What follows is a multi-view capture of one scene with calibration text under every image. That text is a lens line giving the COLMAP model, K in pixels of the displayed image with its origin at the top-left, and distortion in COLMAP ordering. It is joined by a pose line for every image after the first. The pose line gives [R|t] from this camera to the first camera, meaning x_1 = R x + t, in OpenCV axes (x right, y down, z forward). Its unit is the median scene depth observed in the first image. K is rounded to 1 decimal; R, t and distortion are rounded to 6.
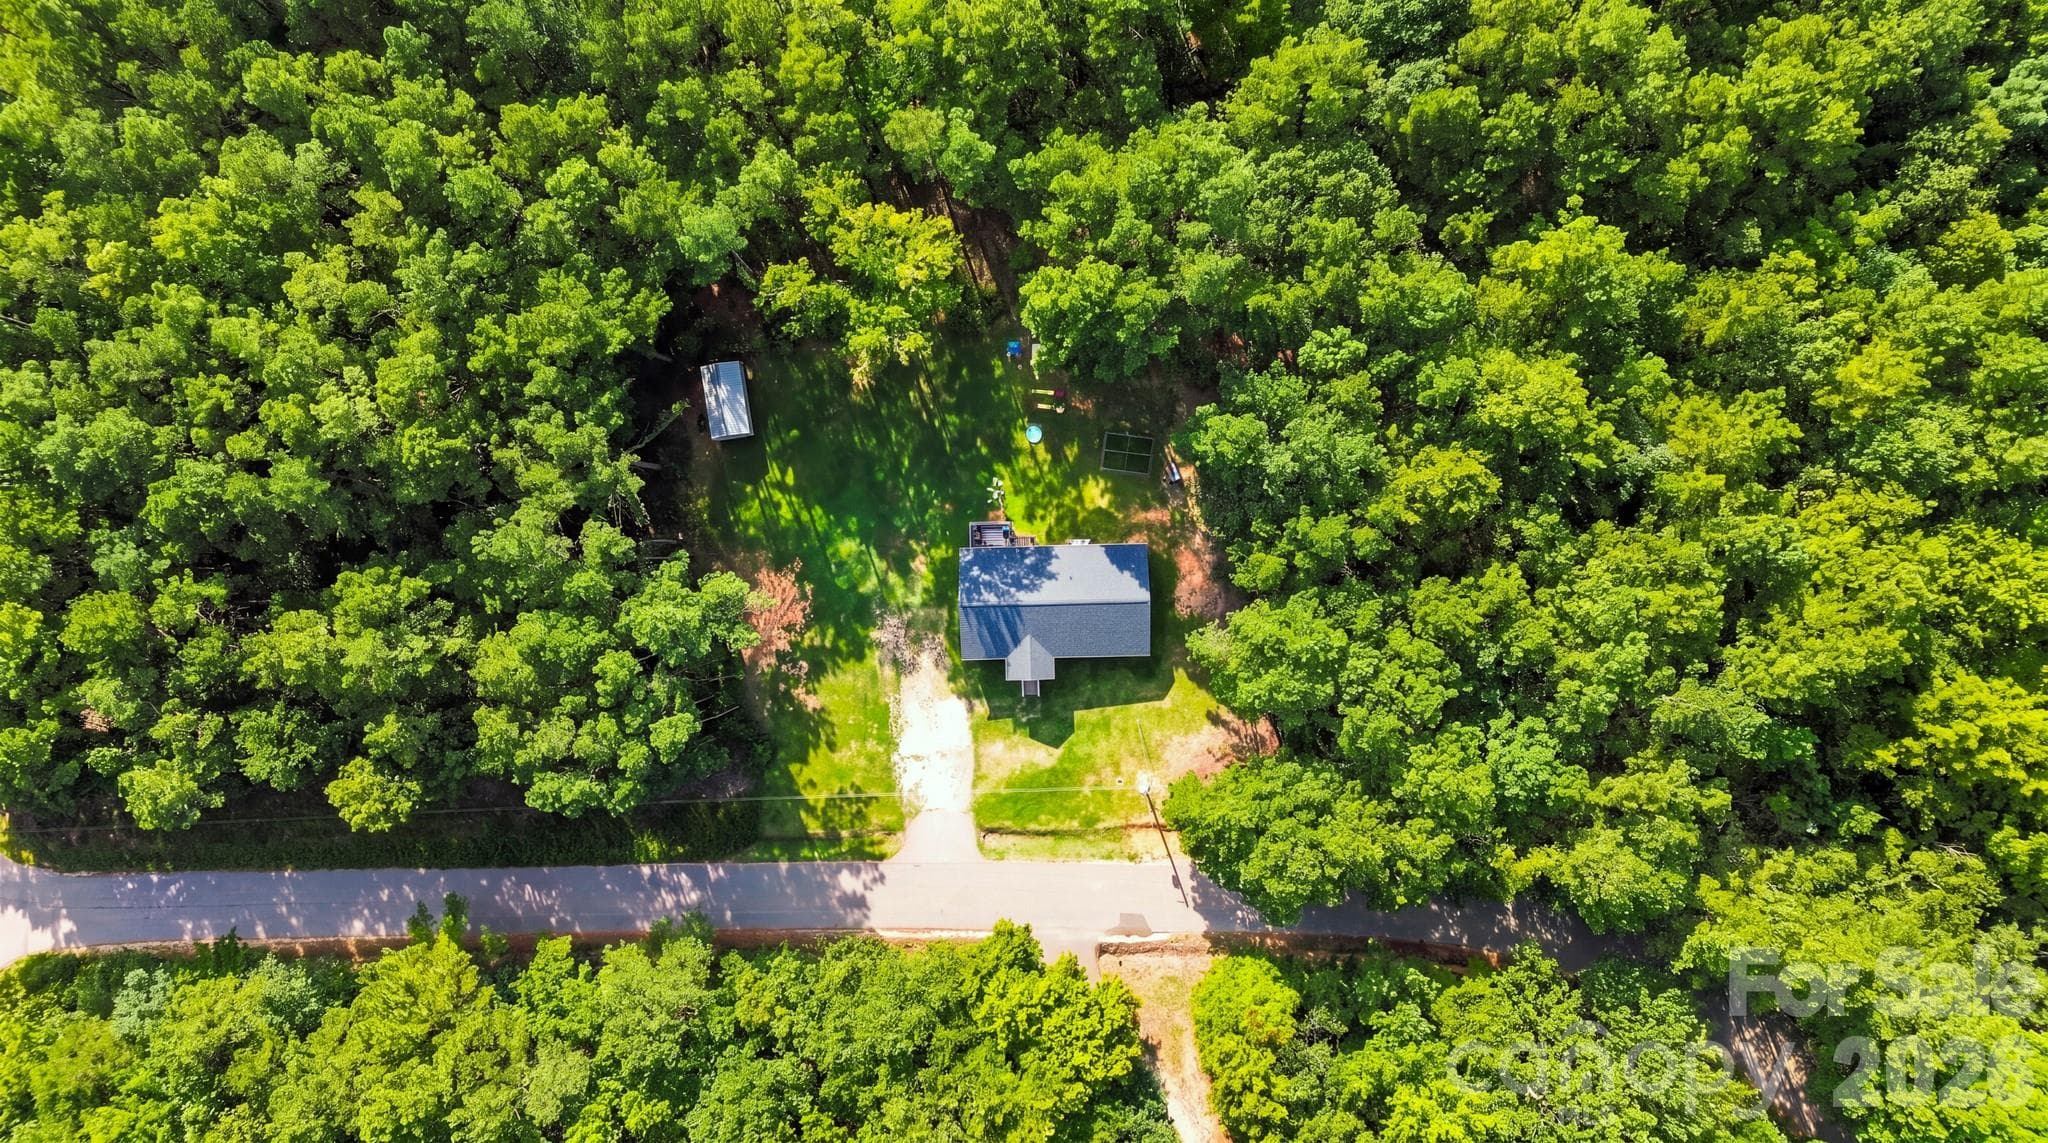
lens RADIAL K [[819.4, 0, 993.1], [0, 819.4, 588.1], [0, 0, 1]] dist [0.000988, 0.000025]
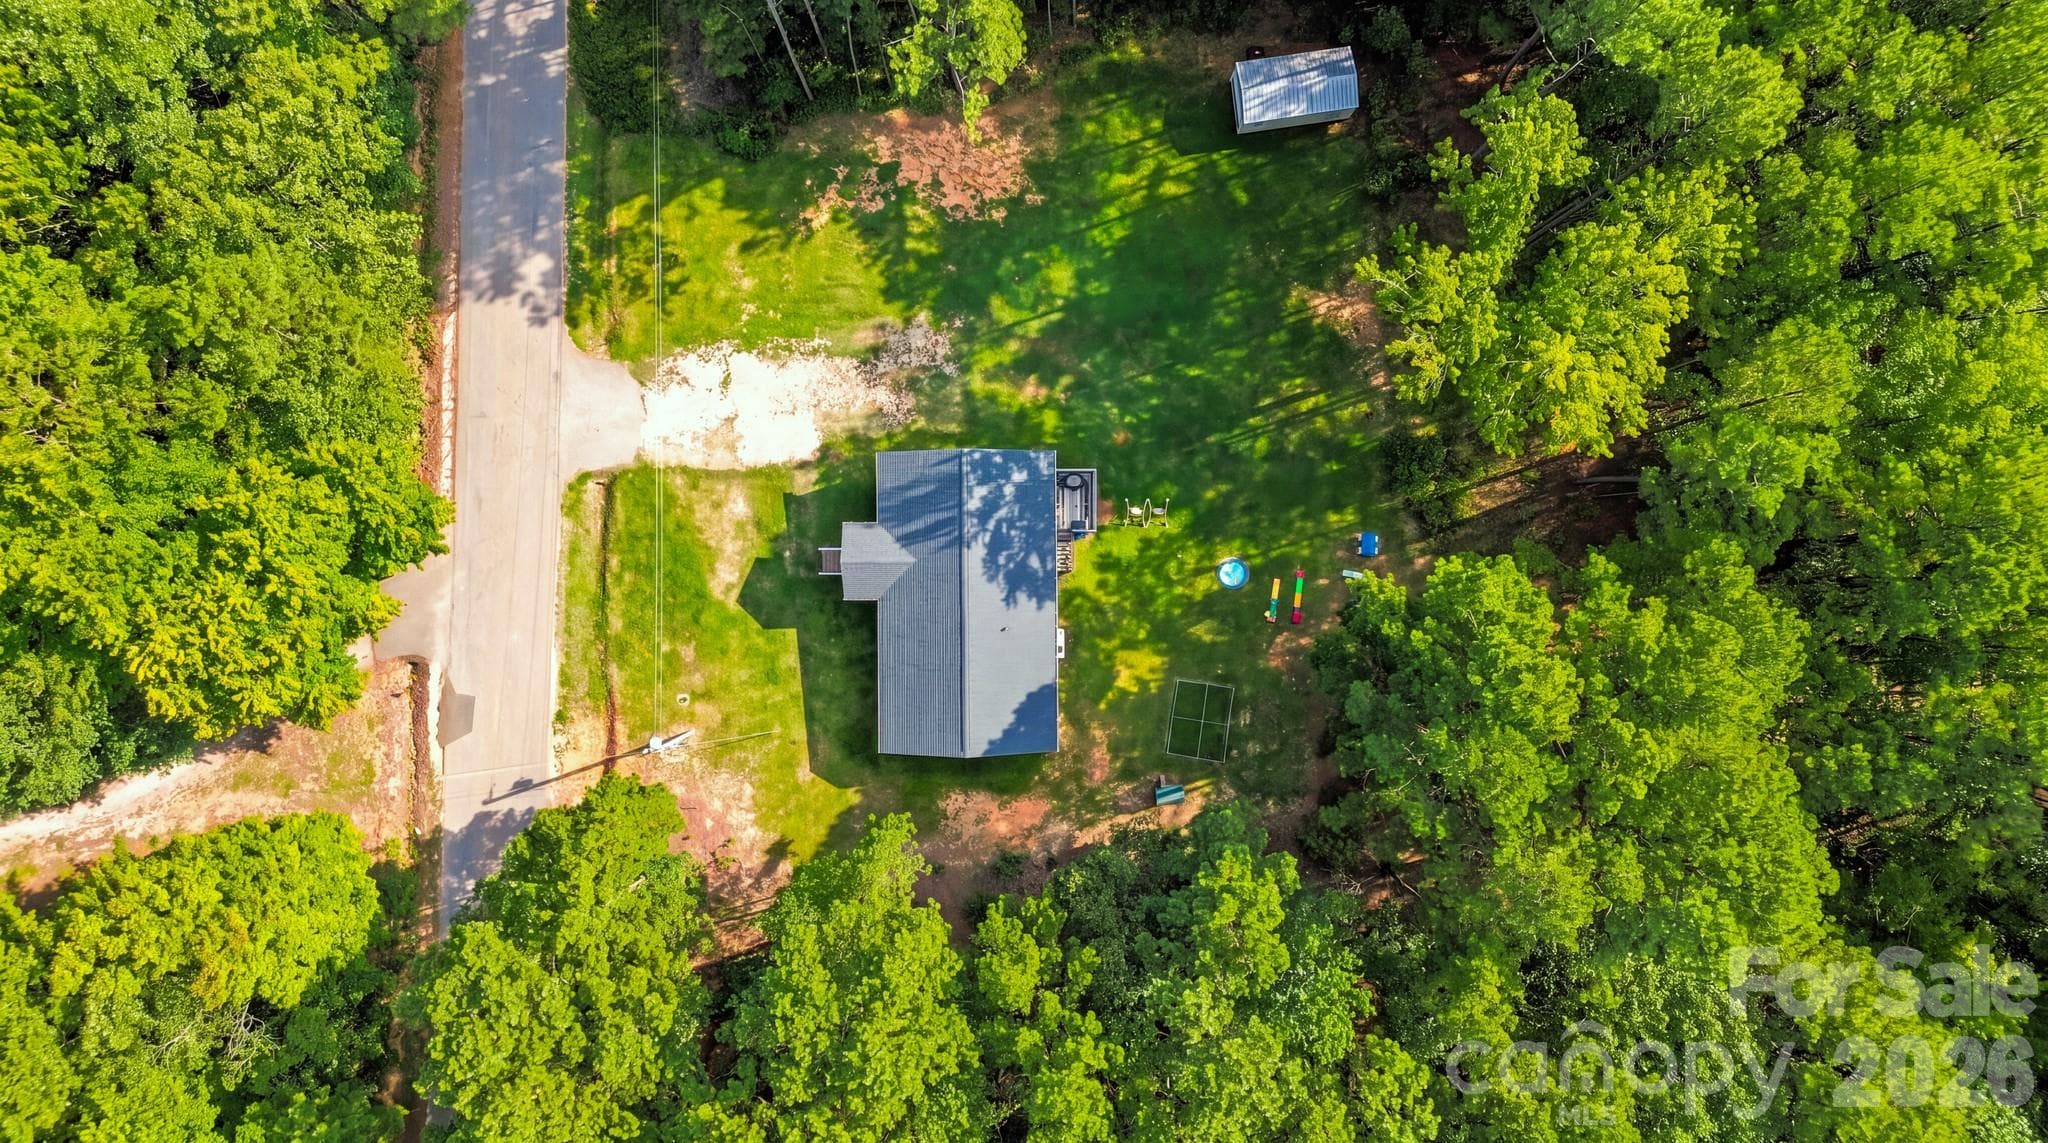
lens RADIAL K [[819.4, 0, 993.1], [0, 819.4, 588.1], [0, 0, 1]] dist [0.000988, 0.000025]
pose [[-0.016192, 0.996643, 0.080256, 0.014600], [-0.999760, -0.017325, 0.013442, -0.011090], [0.014787, -0.080019, 0.996684, 0.391331]]
